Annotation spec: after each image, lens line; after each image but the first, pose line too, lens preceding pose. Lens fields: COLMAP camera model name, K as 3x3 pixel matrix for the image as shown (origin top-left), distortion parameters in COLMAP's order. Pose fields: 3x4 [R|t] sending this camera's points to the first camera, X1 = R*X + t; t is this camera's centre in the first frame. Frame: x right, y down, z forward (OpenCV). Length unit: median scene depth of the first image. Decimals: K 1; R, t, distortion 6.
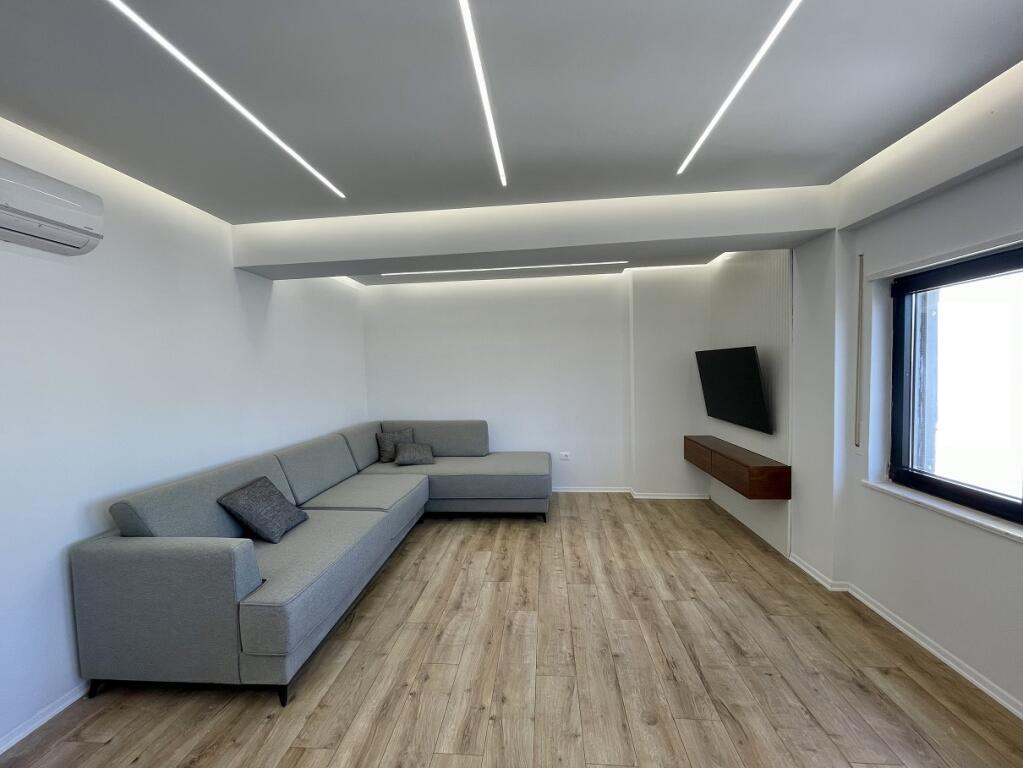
lens RADIAL K [[411.7, 0, 511.3], [0, 411.7, 389.7], [0, 0, 1]] dist [-0.001869, 0.000606]
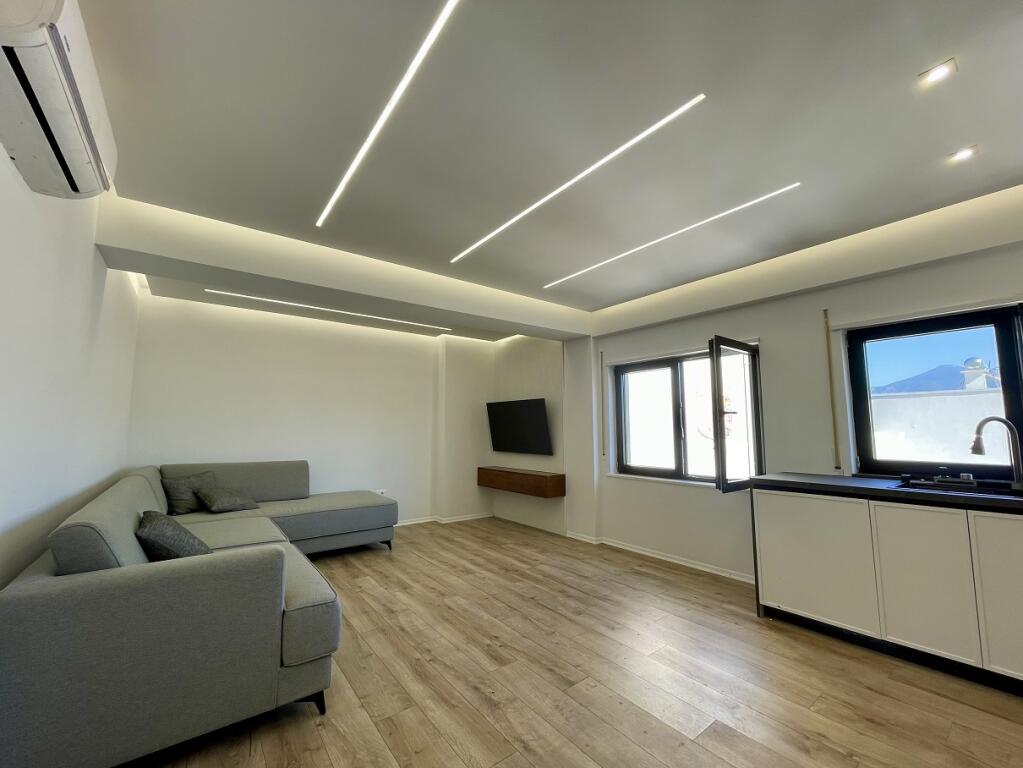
lens RADIAL K [[411.7, 0, 509.0], [0, 411.7, 386.7], [0, 0, 1]] dist [-0.001869, 0.000606]
pose [[0.742307, 0.094883, 0.663308, -0.664753], [0.015435, 0.987239, -0.158493, 0.116983], [-0.669882, 0.127889, 0.731370, -0.072376]]
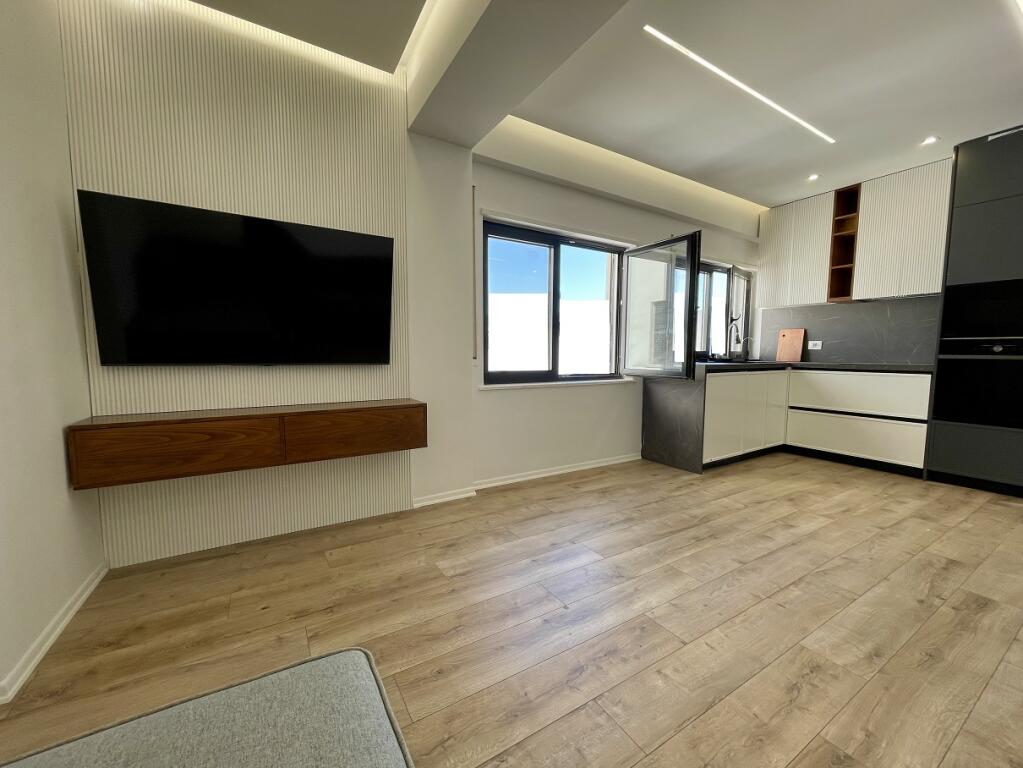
lens RADIAL K [[411.7, 0, 509.7], [0, 411.7, 388.2], [0, 0, 1]] dist [-0.001869, 0.000606]
pose [[-0.589807, -0.046775, 0.806189, -0.134684], [0.049910, 0.994301, 0.094204, 0.113299], [-0.806001, 0.095799, -0.584111, 1.547982]]
